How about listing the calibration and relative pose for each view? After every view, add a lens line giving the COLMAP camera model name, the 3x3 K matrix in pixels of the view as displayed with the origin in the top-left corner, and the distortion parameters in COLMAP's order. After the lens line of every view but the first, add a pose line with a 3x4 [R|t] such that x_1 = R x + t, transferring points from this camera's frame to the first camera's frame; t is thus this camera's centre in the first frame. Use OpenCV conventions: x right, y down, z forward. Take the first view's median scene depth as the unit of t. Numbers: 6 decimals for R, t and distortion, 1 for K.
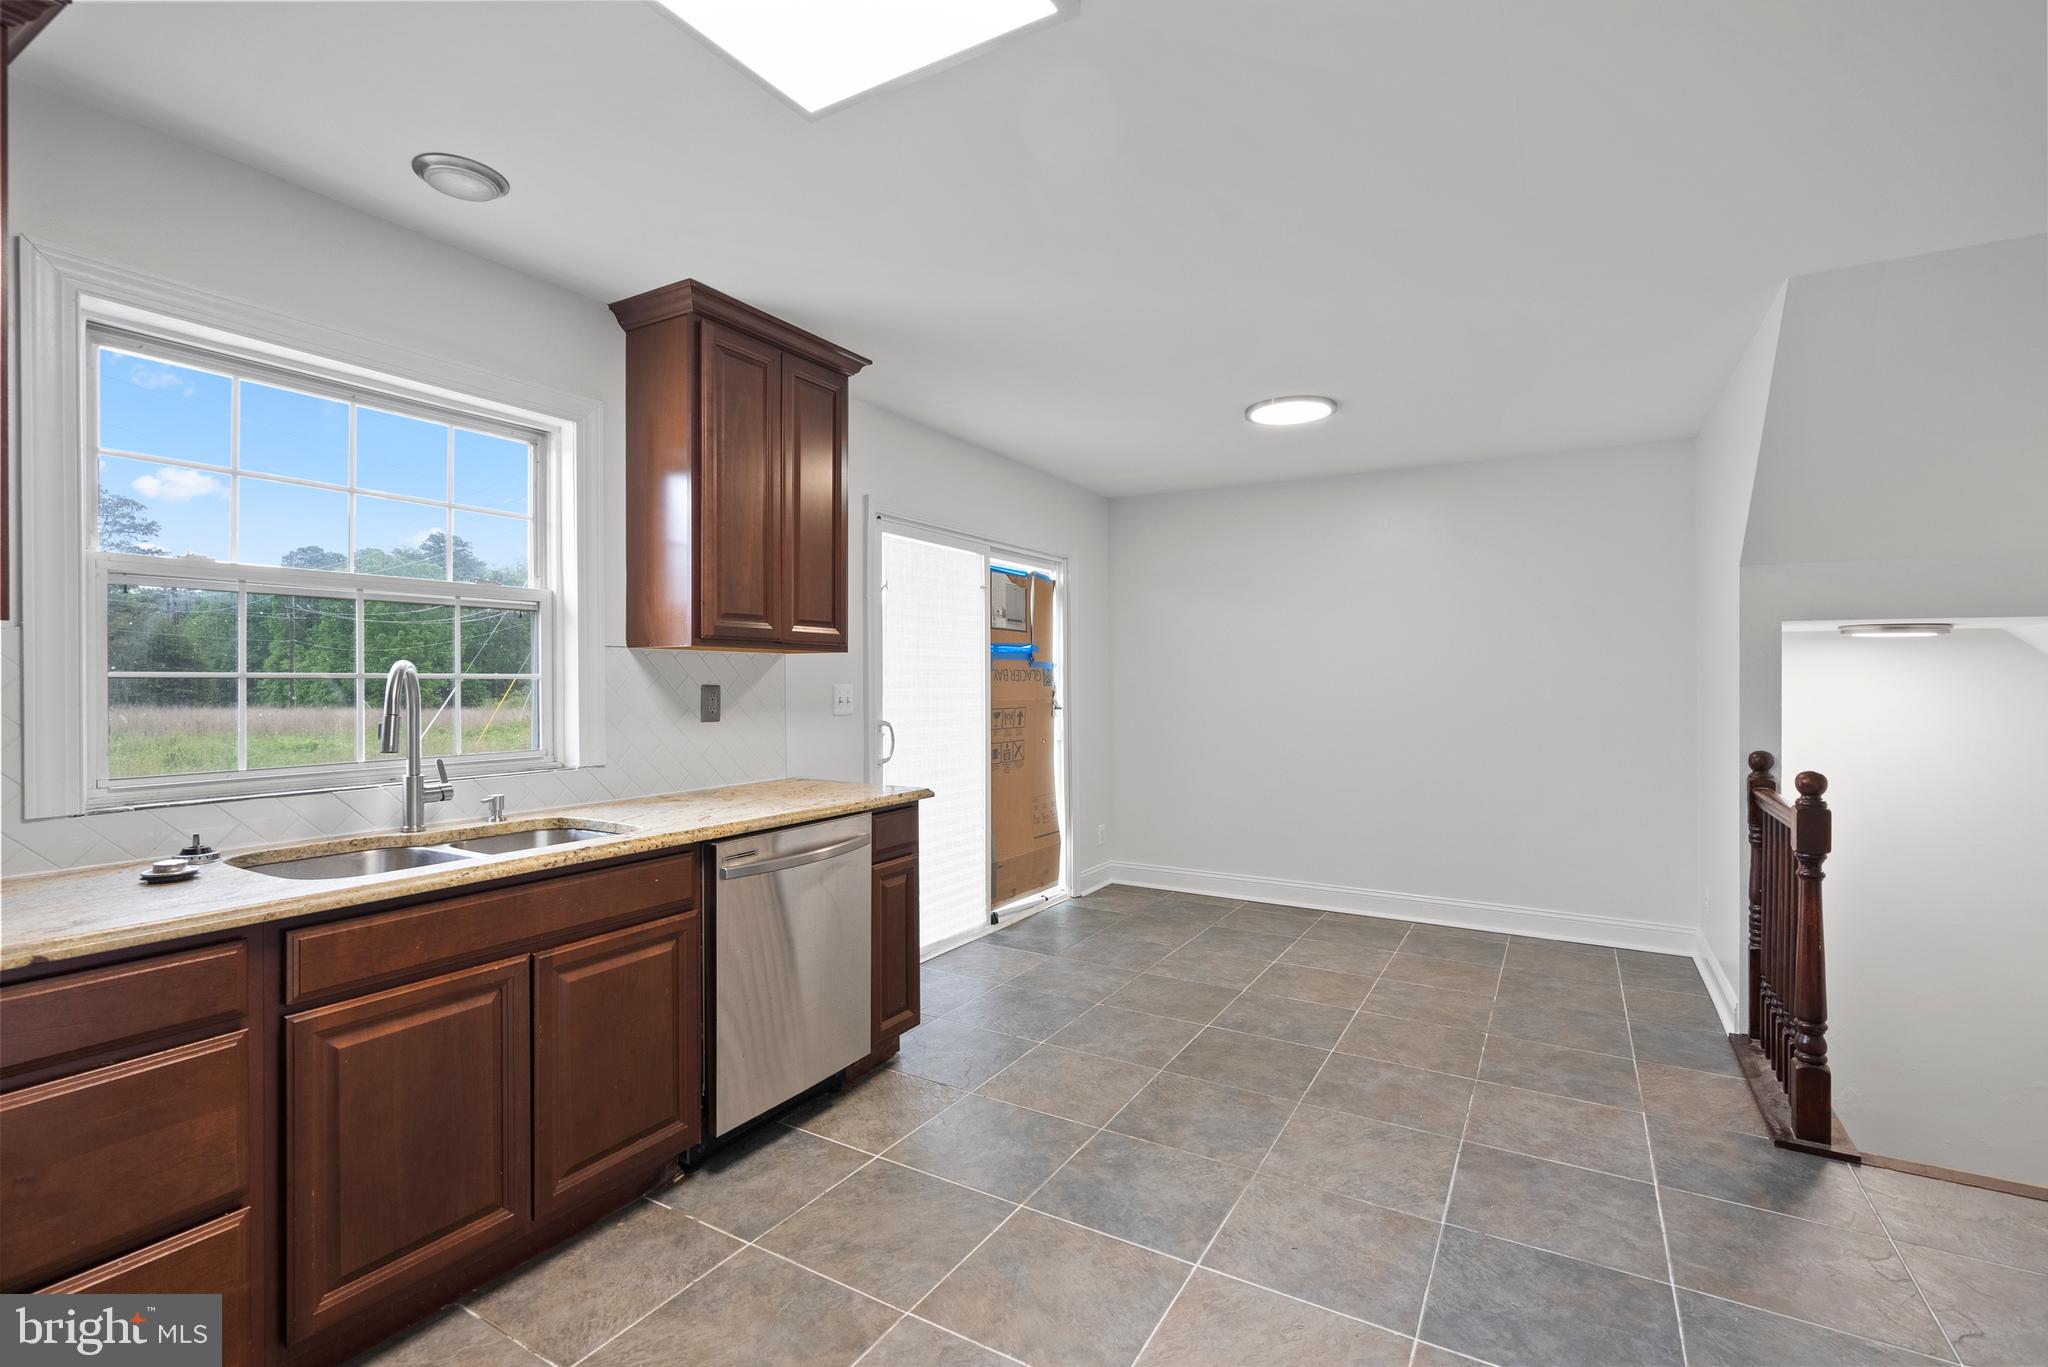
lens RADIAL K [[927.3, 0, 1024.0], [0, 927.3, 683.5], [0, 0, 1]] dist [-0.001318, 0.000103]
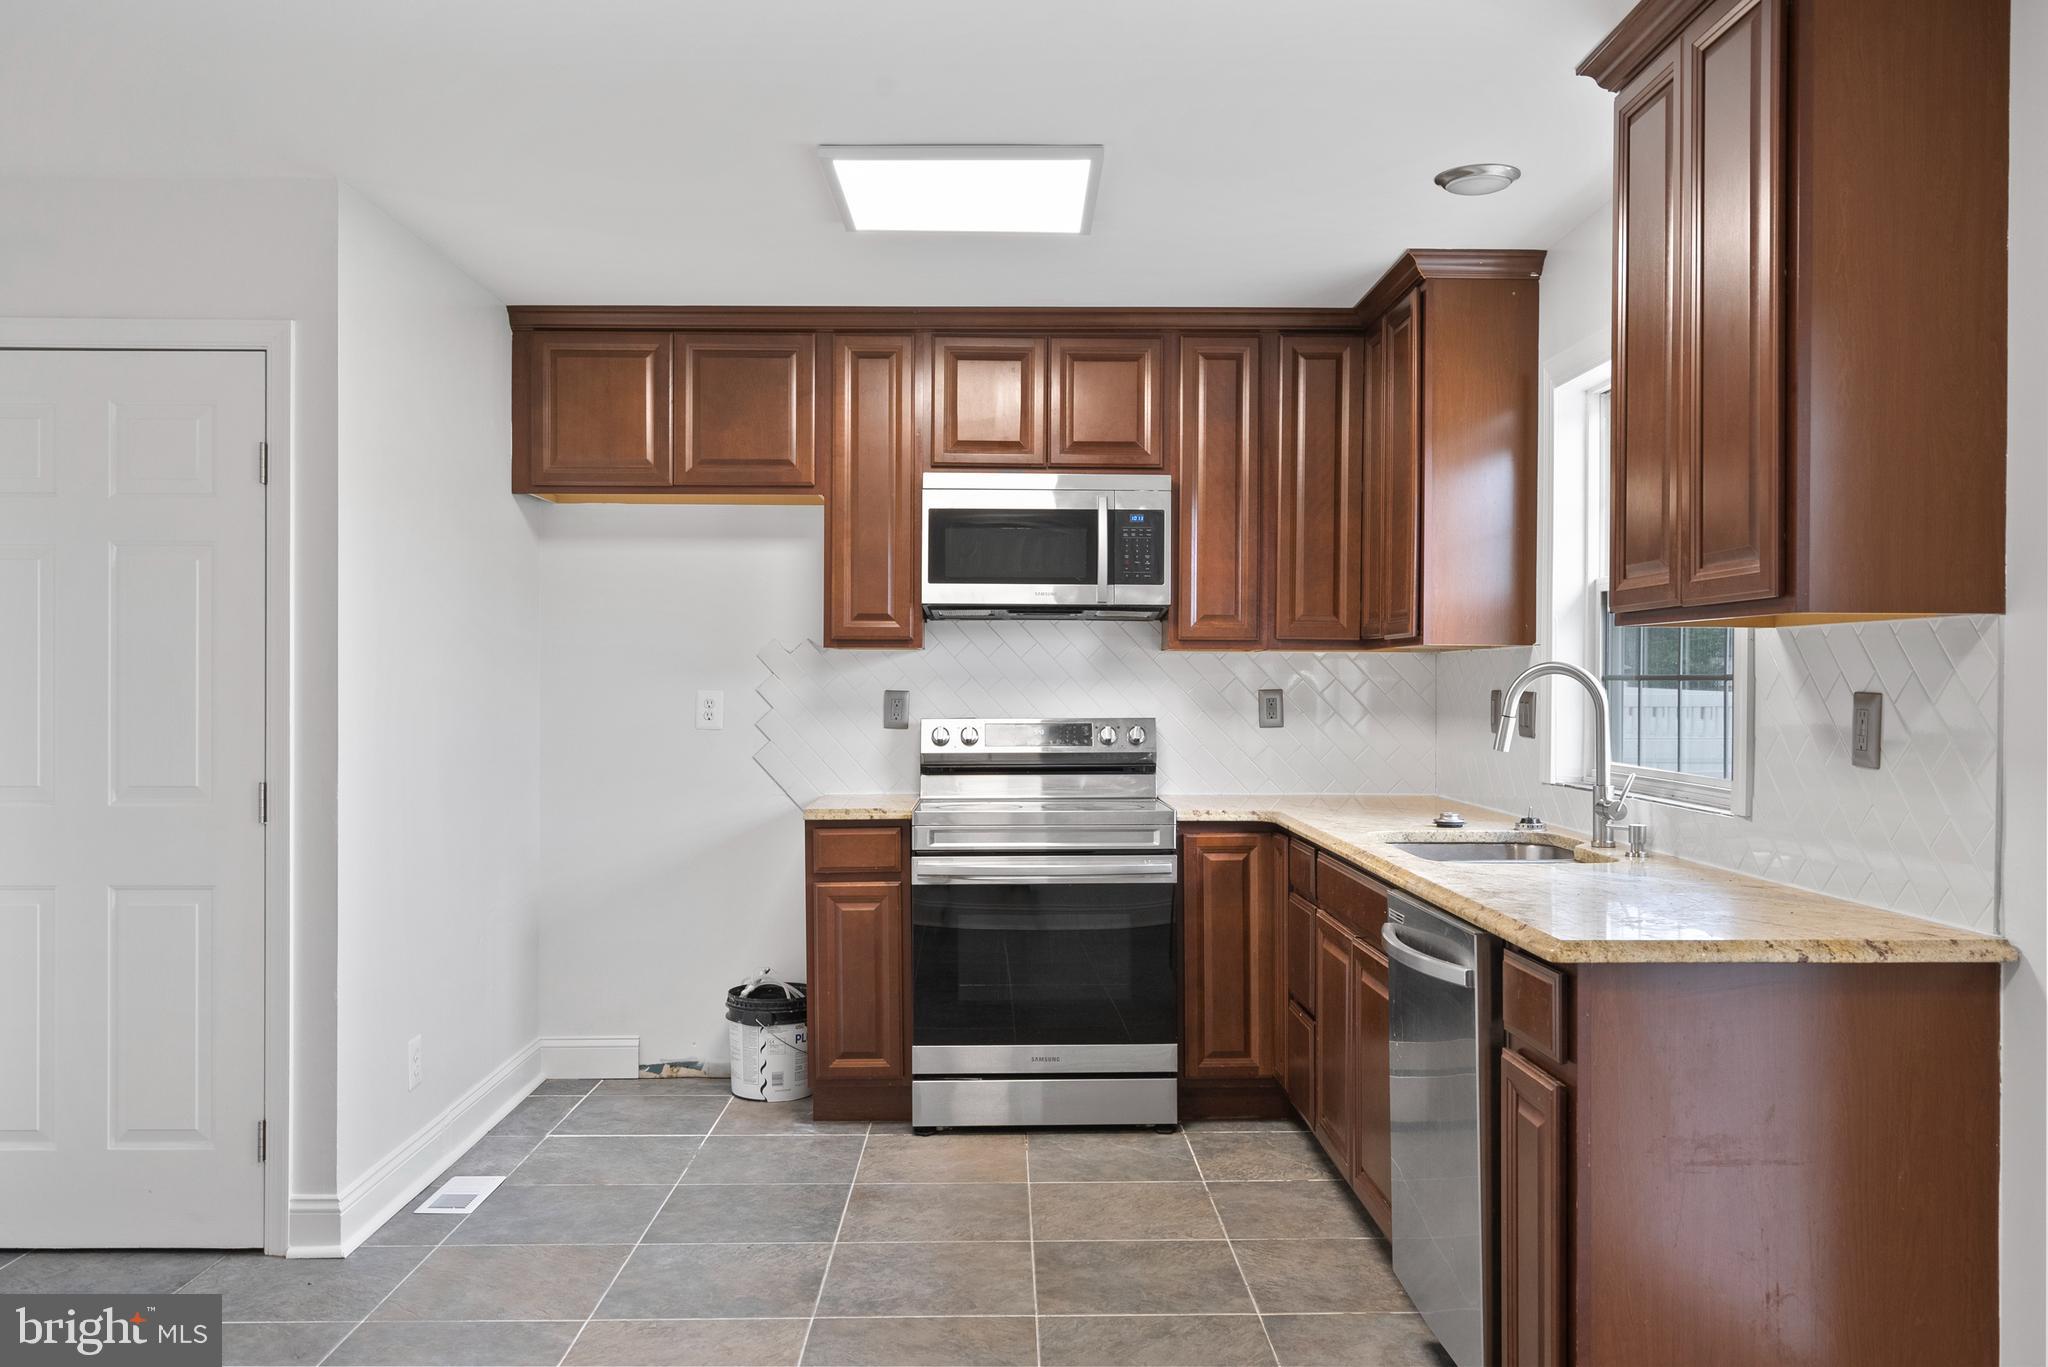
lens RADIAL K [[1630.6, 0, 1024.0], [0, 1630.6, 683.5], [0, 0, 1]] dist [0.003849, 0.003316]
pose [[-0.852068, -0.003870, -0.523416, 0.673775], [-0.006621, 0.999972, 0.003385, -0.003356], [0.523389, 0.006350, -0.852070, 2.078770]]
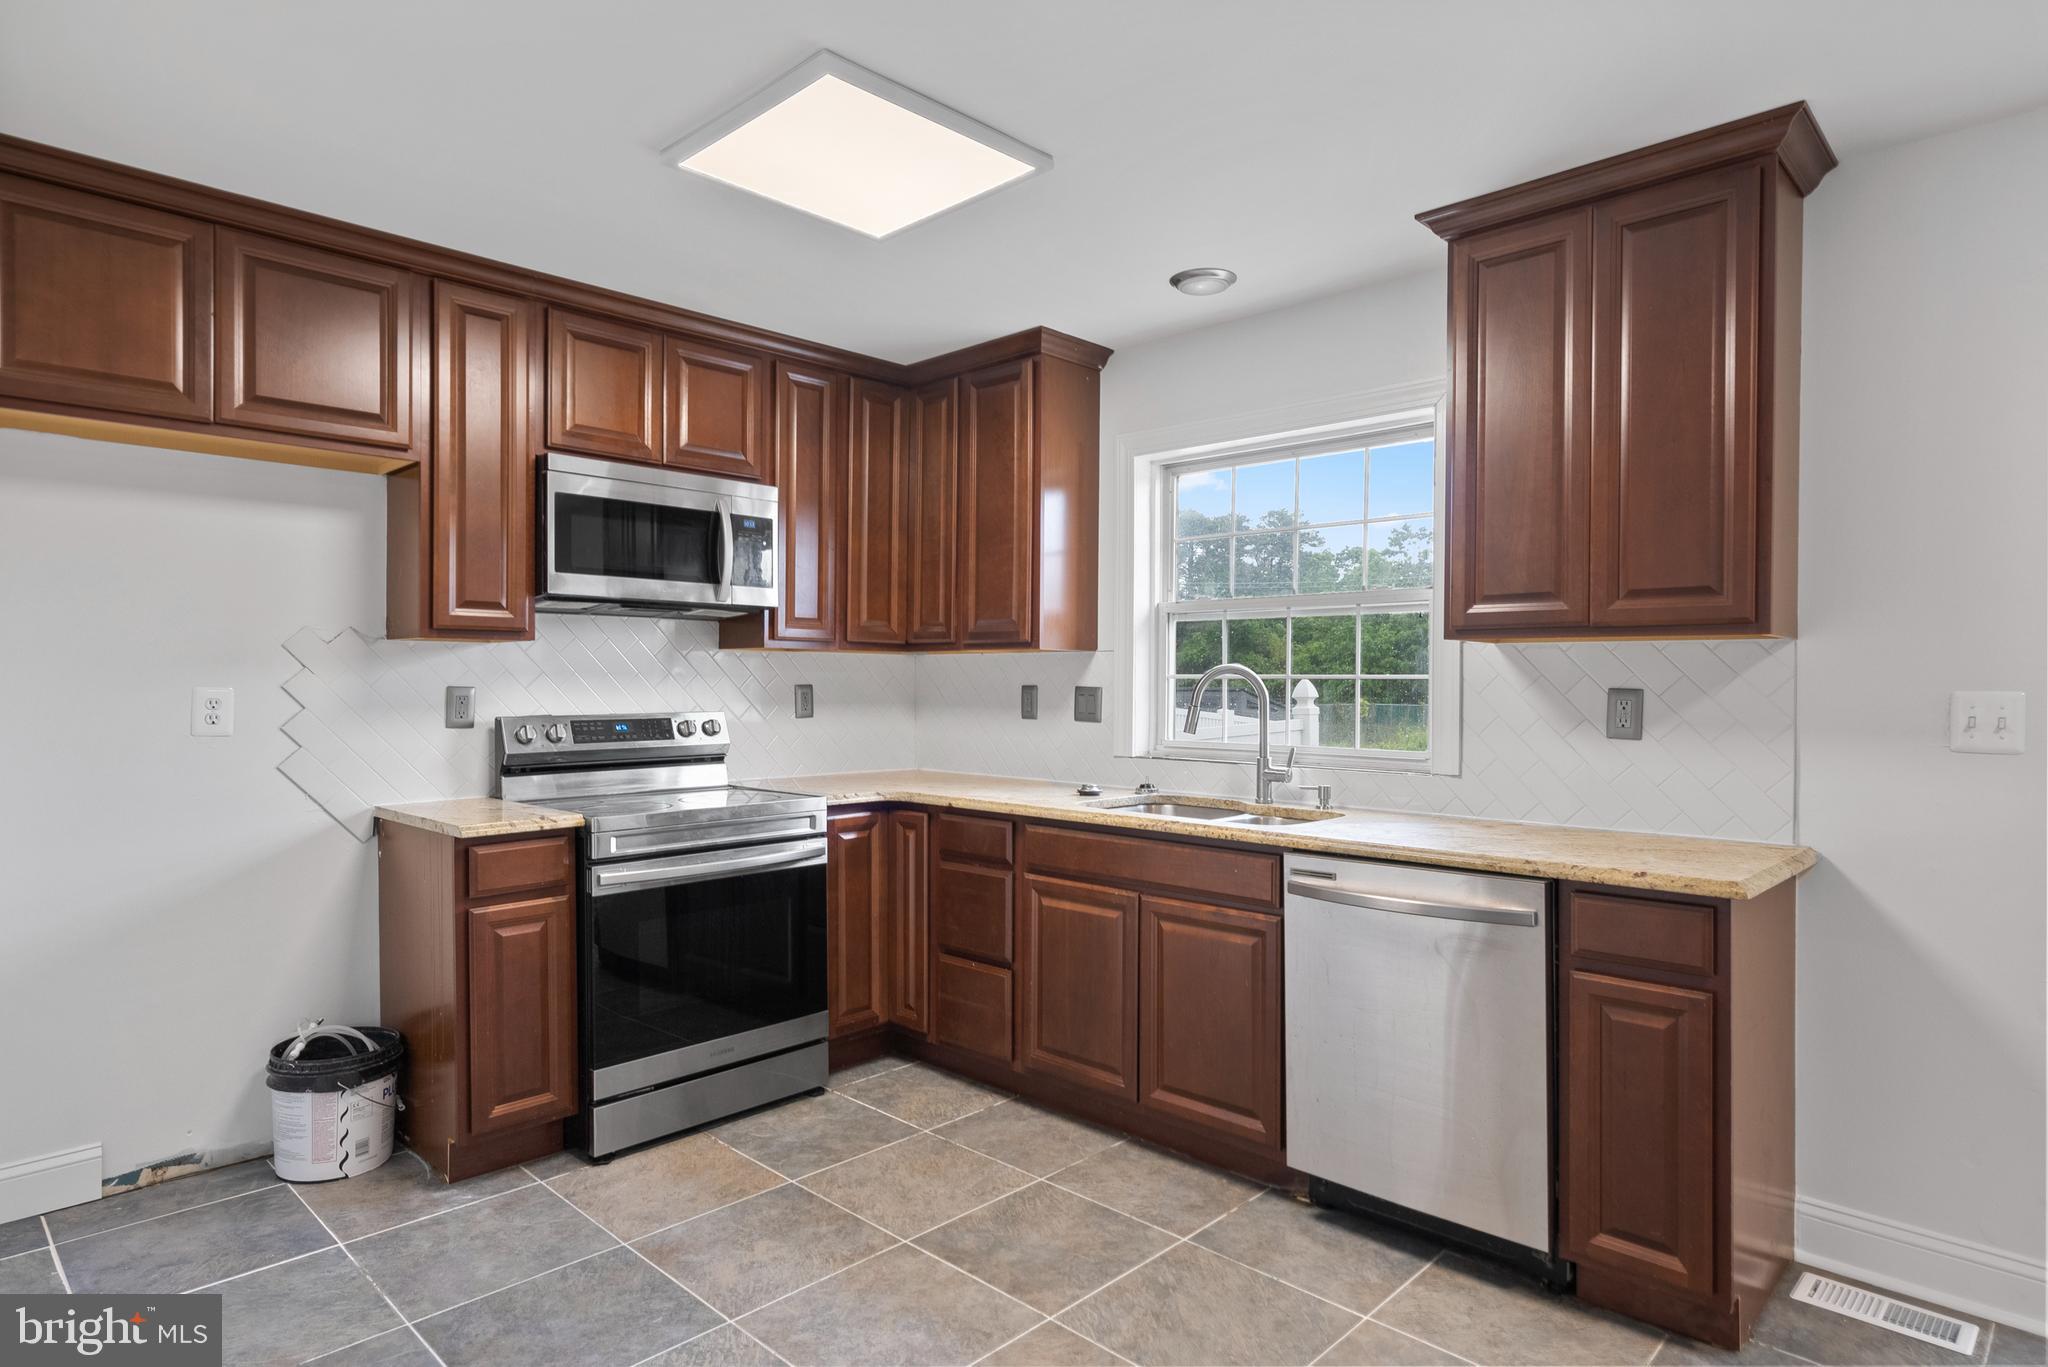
lens RADIAL K [[1135.0, 0, 1027.8], [0, 1135.0, 688.9], [0, 0, 1]] dist [0.003301, 0.000398]
pose [[-0.238319, 0.003694, -0.971180, 0.882018], [-0.010345, 0.999926, 0.006341, 0.001847], [0.971132, 0.011558, -0.238264, 1.055137]]
